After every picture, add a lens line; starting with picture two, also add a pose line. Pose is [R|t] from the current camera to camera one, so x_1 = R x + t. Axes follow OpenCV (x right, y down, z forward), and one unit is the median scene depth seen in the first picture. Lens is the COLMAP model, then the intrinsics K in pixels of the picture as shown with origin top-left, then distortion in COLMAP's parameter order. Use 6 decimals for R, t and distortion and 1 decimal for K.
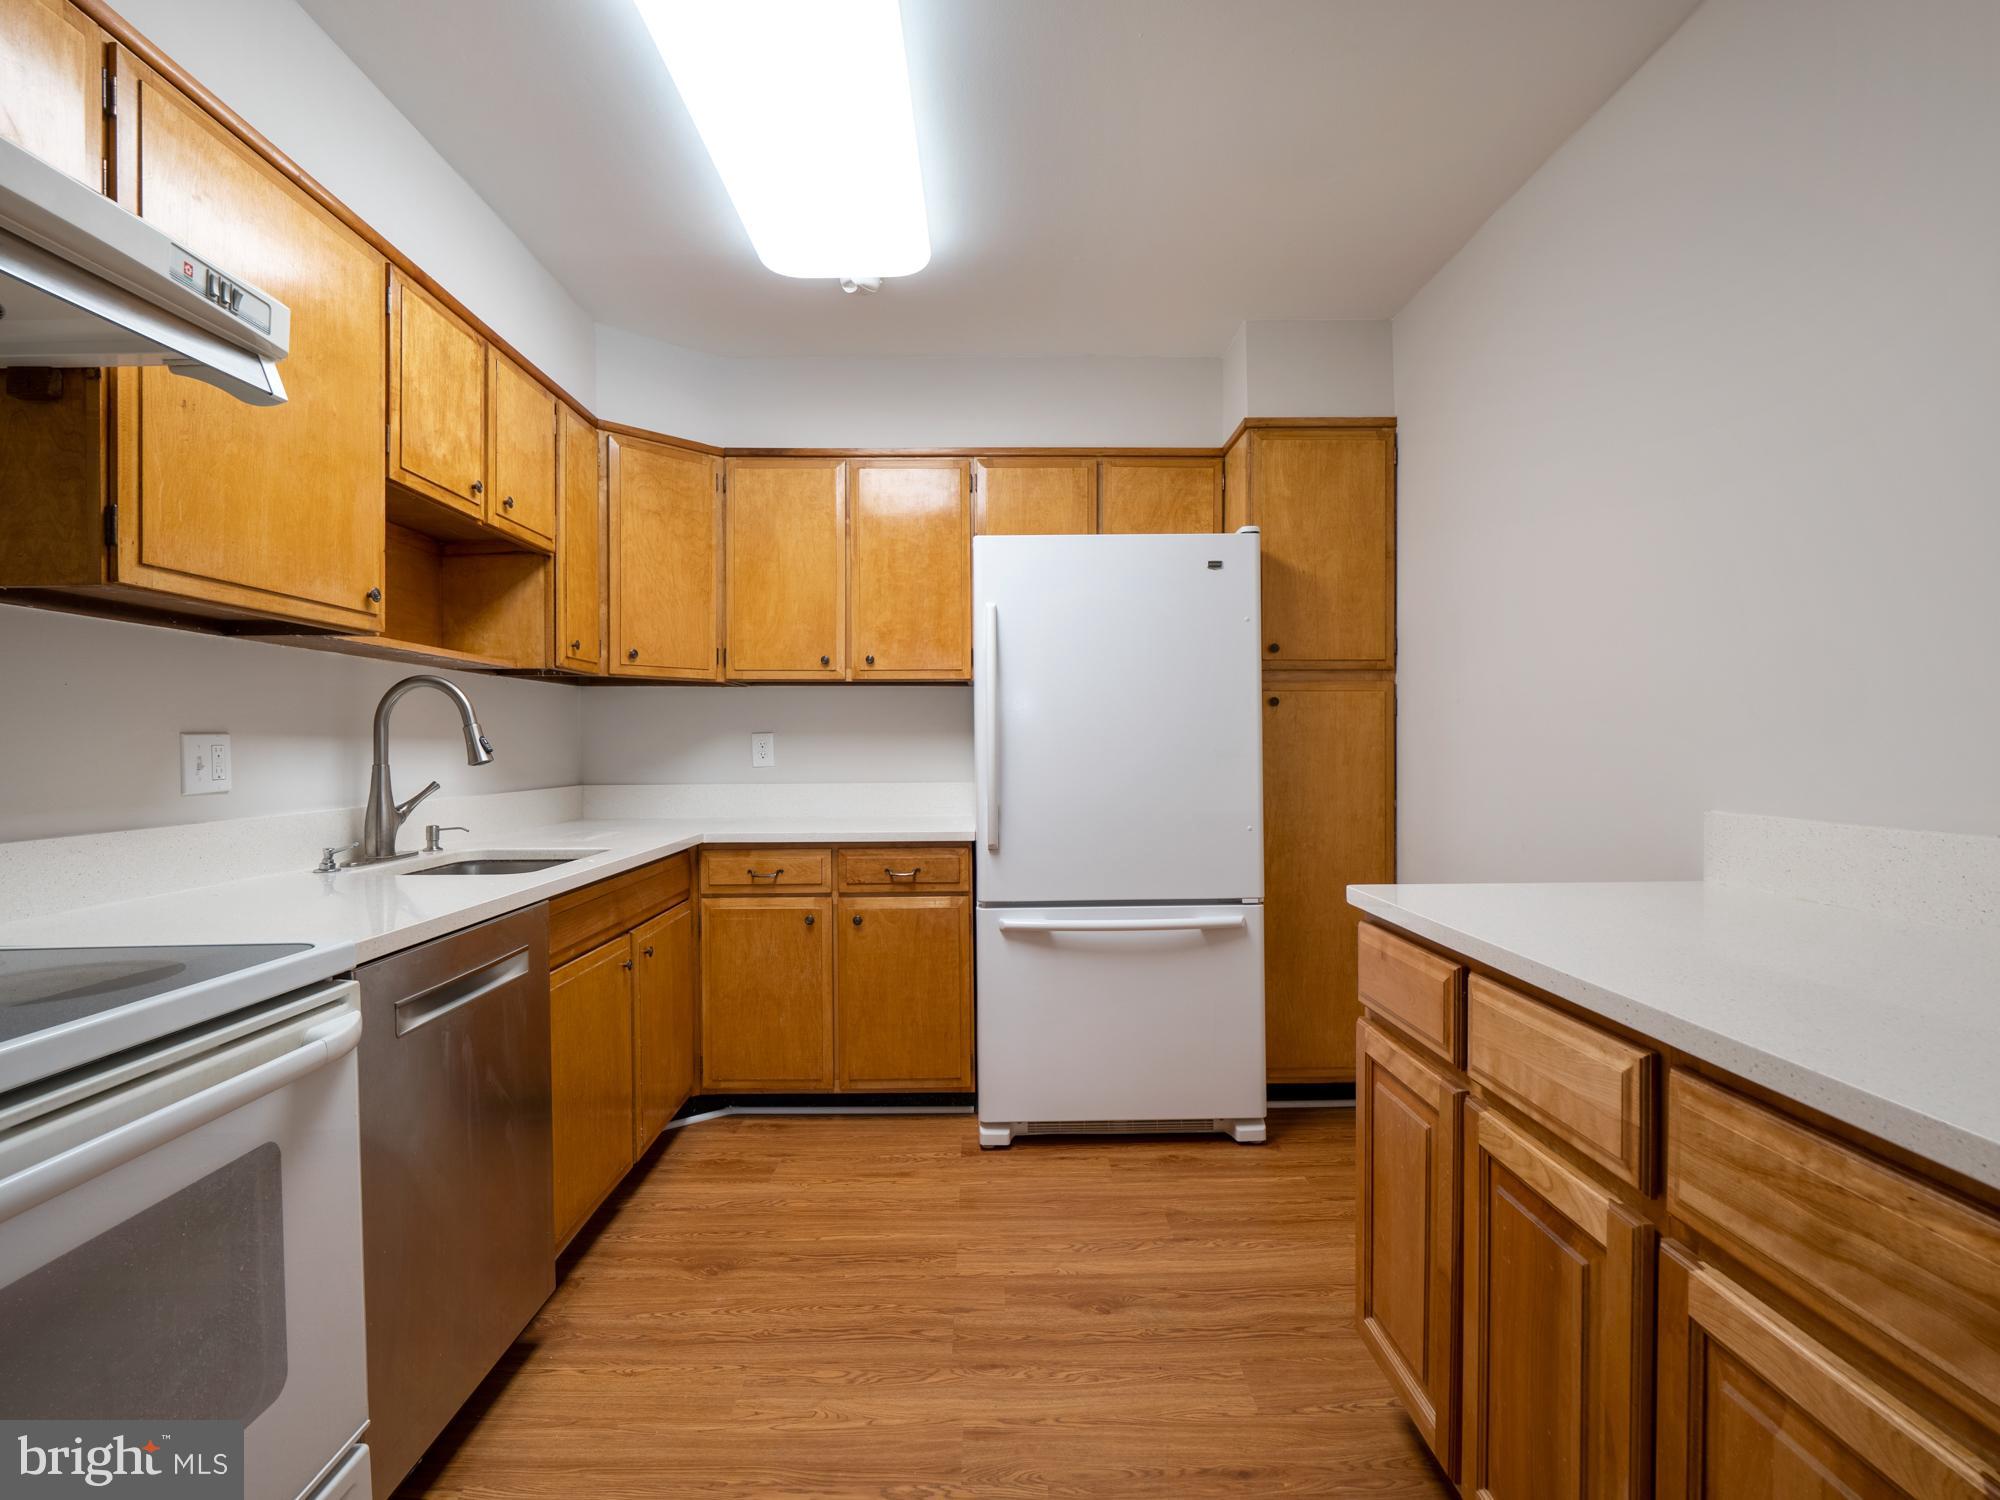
lens RADIAL K [[985.7, 0, 1003.7], [0, 985.7, 753.7], [0, 0, 1]] dist [-0.005407, -0.007010]
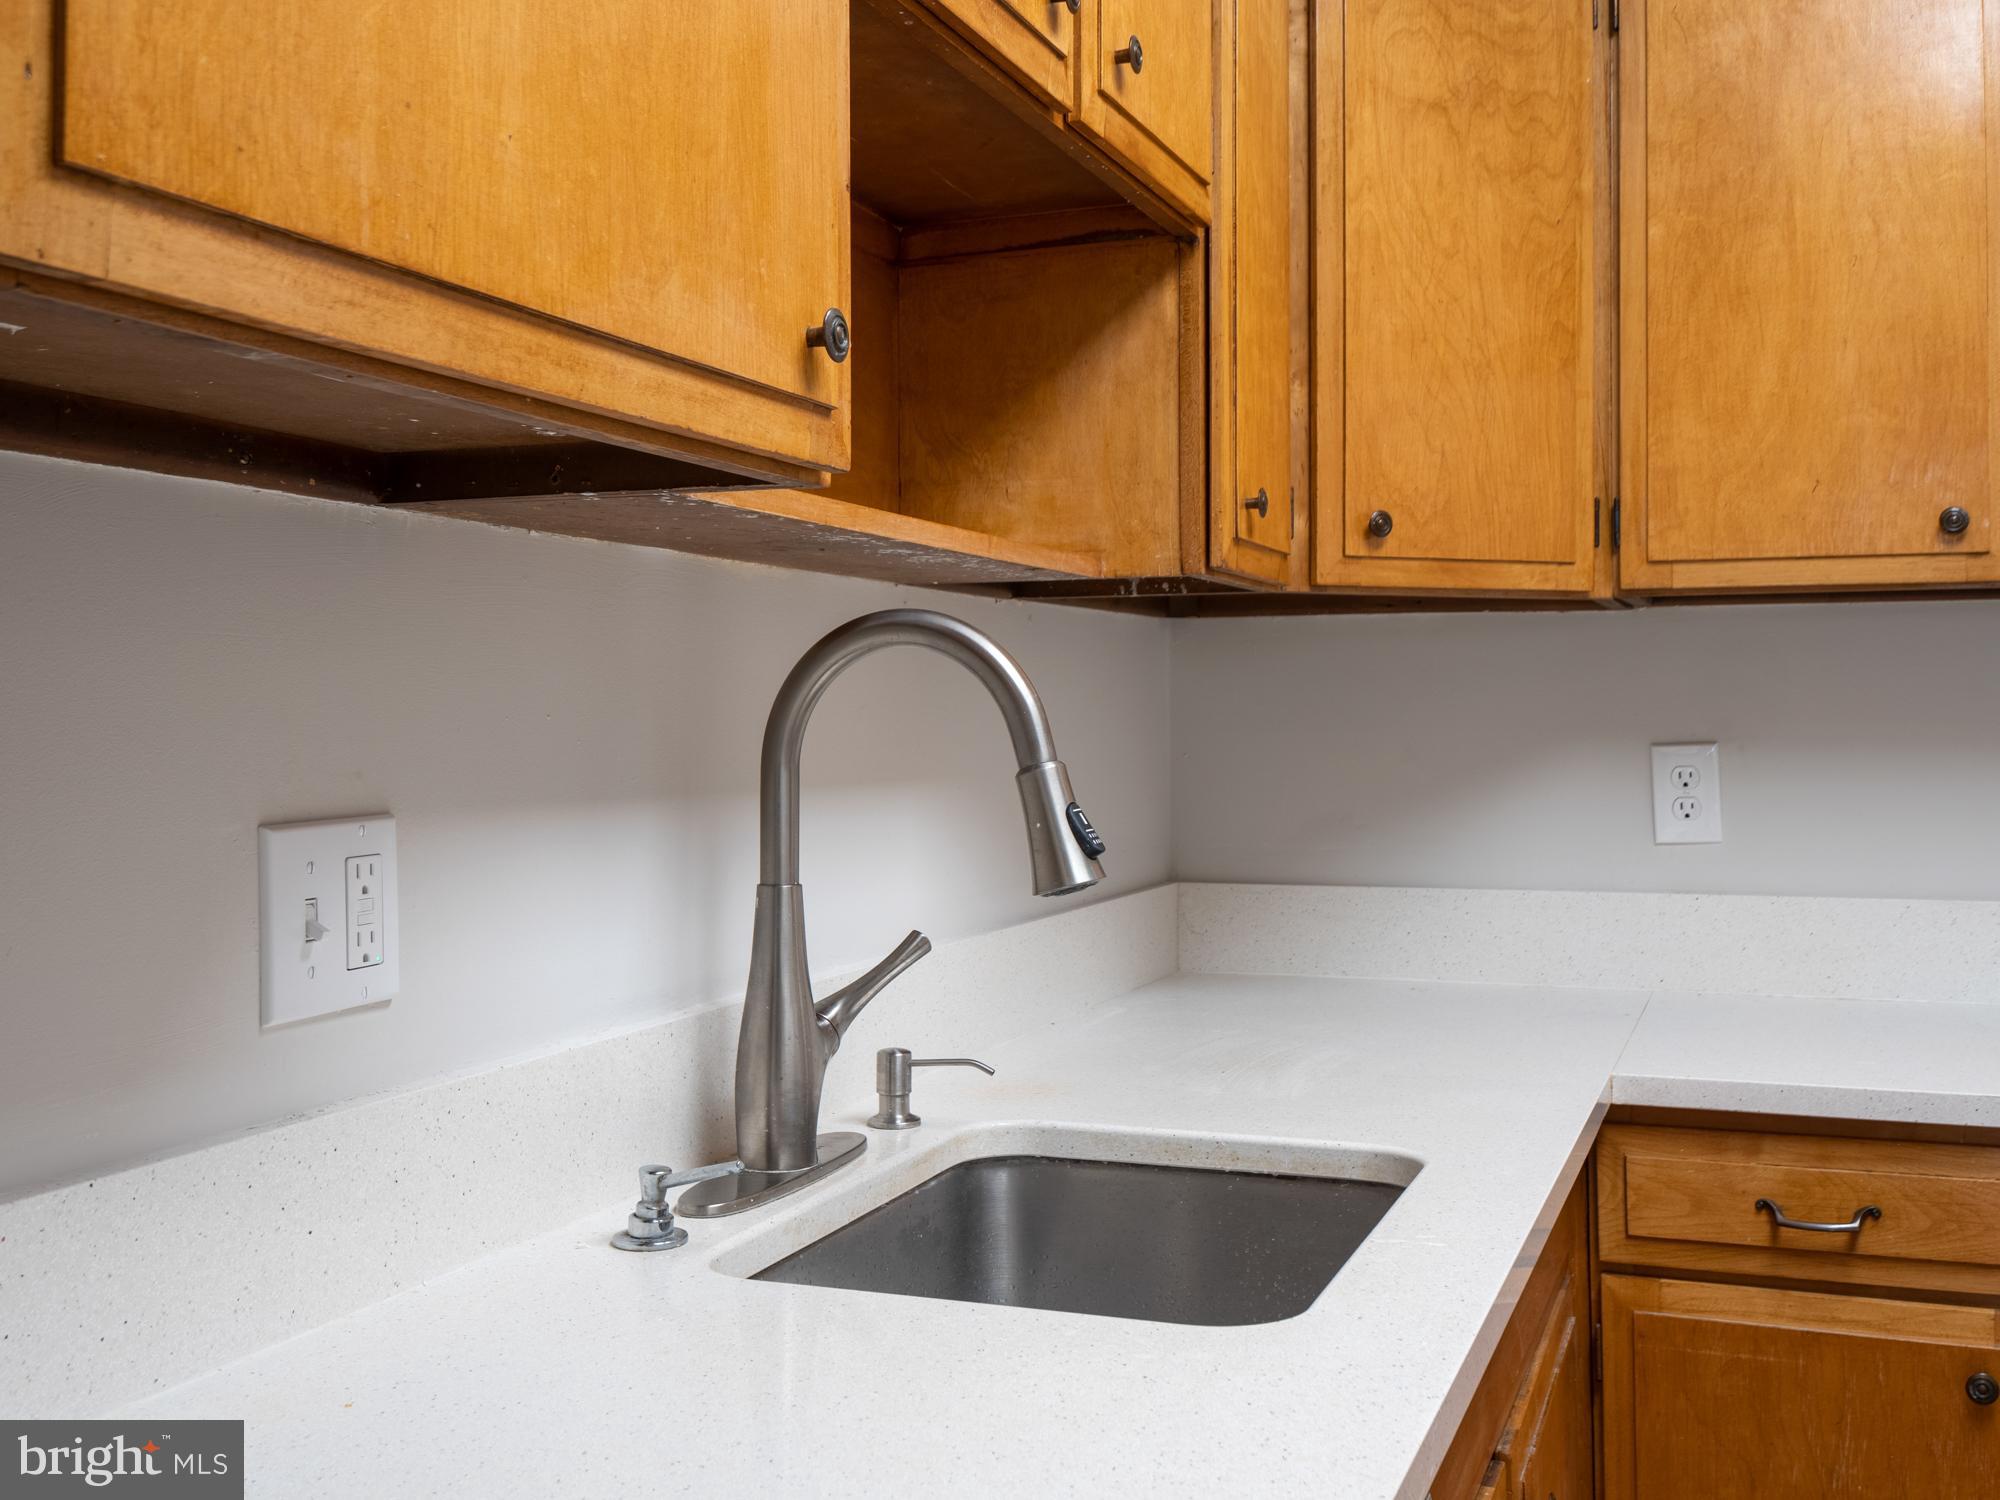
lens RADIAL K [[2085.0, 0, 1004.2], [0, 2085.0, 689.1], [0, 0, 1]] dist [0.040798, 0.000000]
pose [[0.926512, -0.007185, -0.376197, -0.250824], [-0.000438, 0.999796, -0.020173, -0.033143], [0.376265, 0.018856, 0.926320, 0.317074]]
